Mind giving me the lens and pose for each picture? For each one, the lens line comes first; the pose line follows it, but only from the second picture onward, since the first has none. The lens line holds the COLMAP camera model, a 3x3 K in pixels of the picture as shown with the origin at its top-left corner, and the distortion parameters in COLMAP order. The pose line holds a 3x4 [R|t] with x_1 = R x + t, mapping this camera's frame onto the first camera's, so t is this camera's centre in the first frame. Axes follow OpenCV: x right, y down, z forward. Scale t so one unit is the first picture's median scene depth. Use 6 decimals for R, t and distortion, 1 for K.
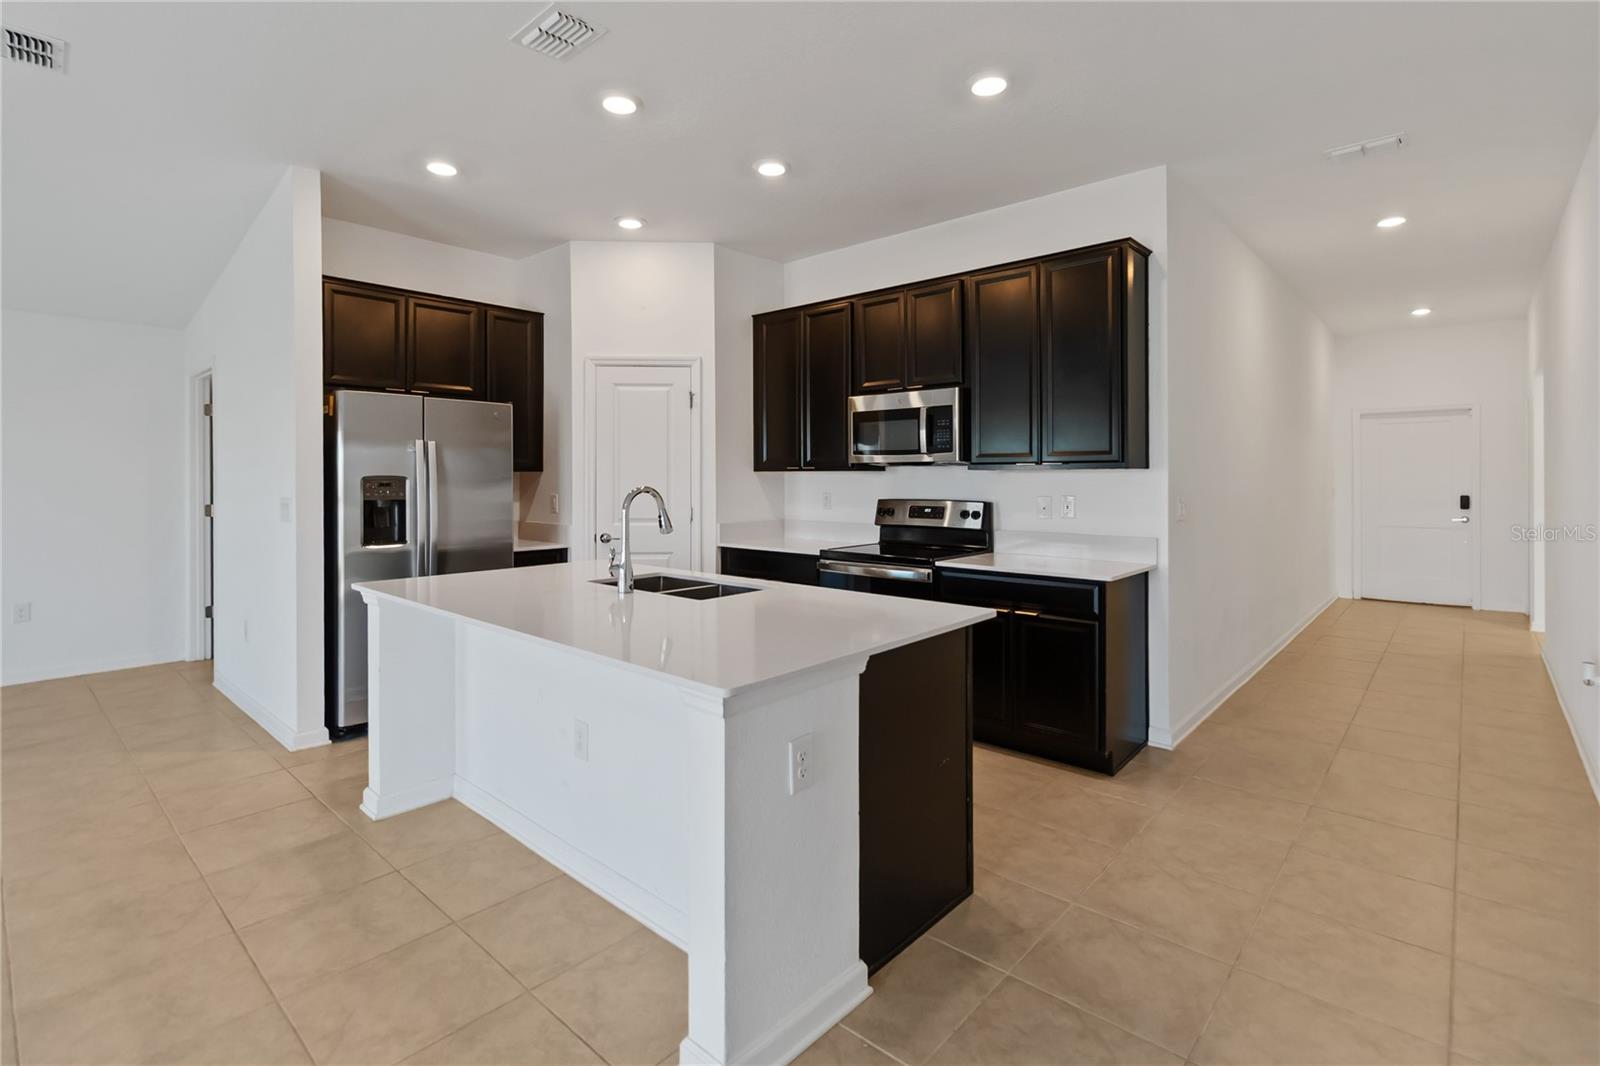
lens RADIAL K [[742.6, 0, 803.1], [0, 742.6, 482.4], [0, 0, 1]] dist [-0.002767, 0.000152]
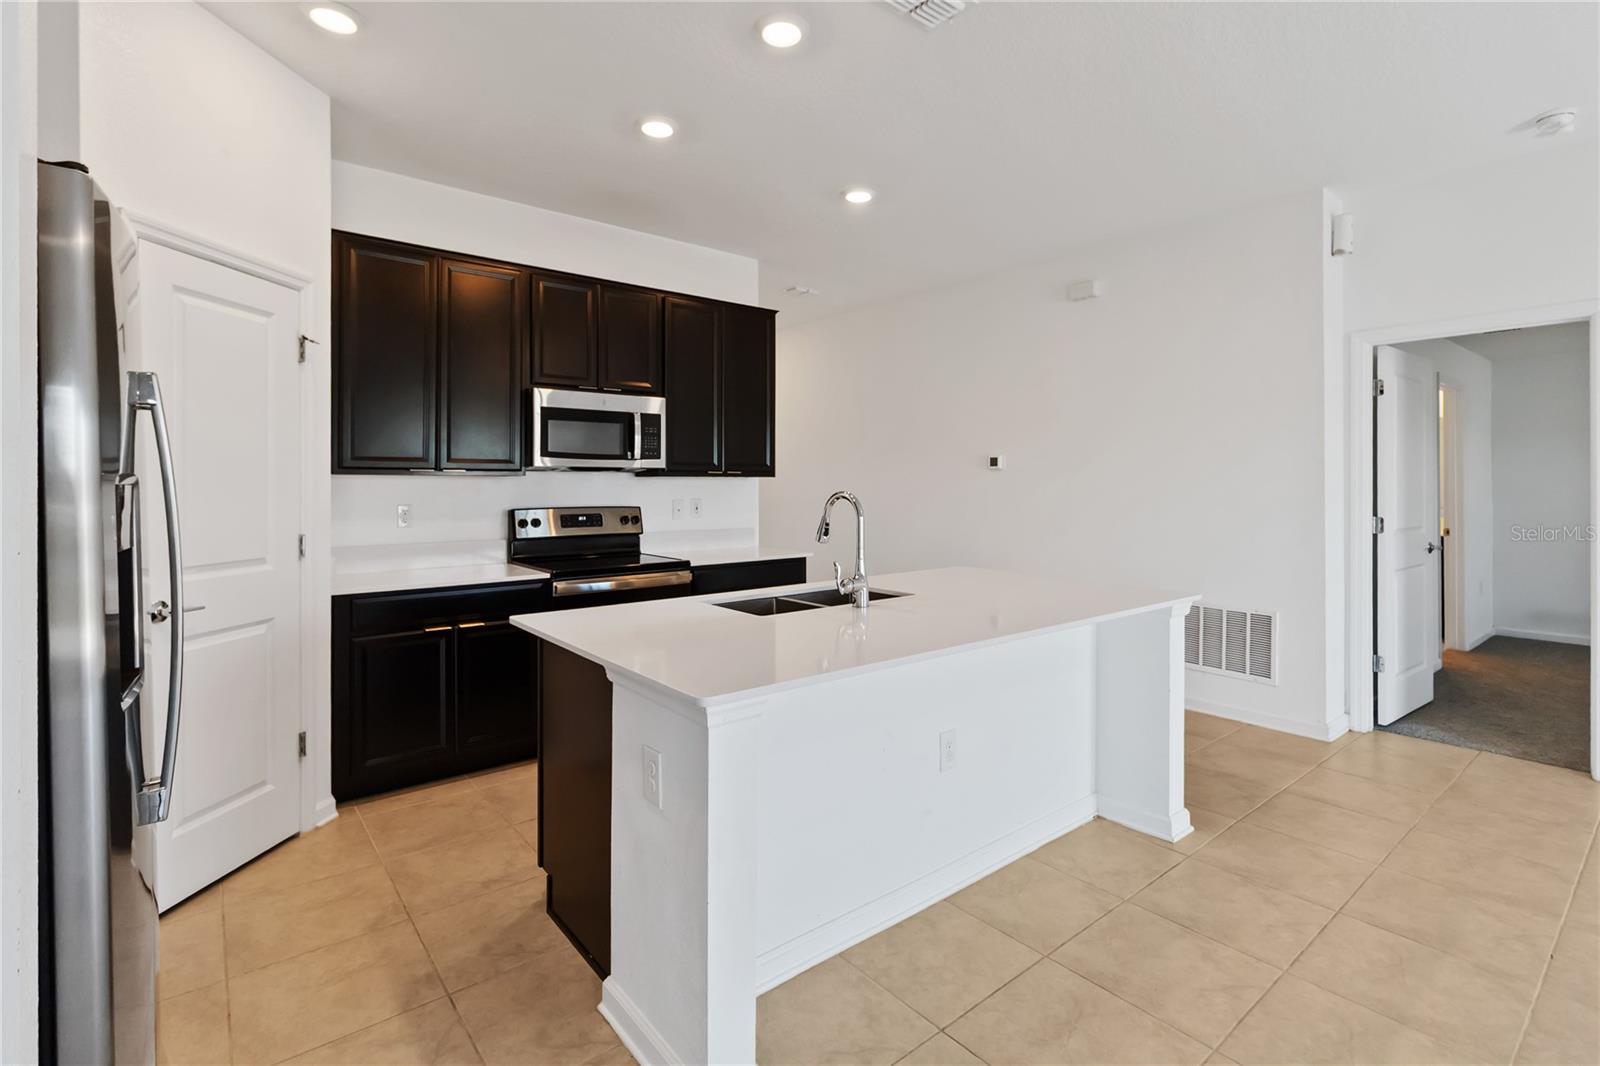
lens RADIAL K [[742.6, 0, 803.1], [0, 742.6, 482.4], [0, 0, 1]] dist [-0.002767, 0.000152]
pose [[0.165276, 0.004828, 0.986236, -0.747054], [0.008609, 0.999943, -0.006338, 0.000376], [-0.986210, 0.009538, 0.165225, 0.590529]]
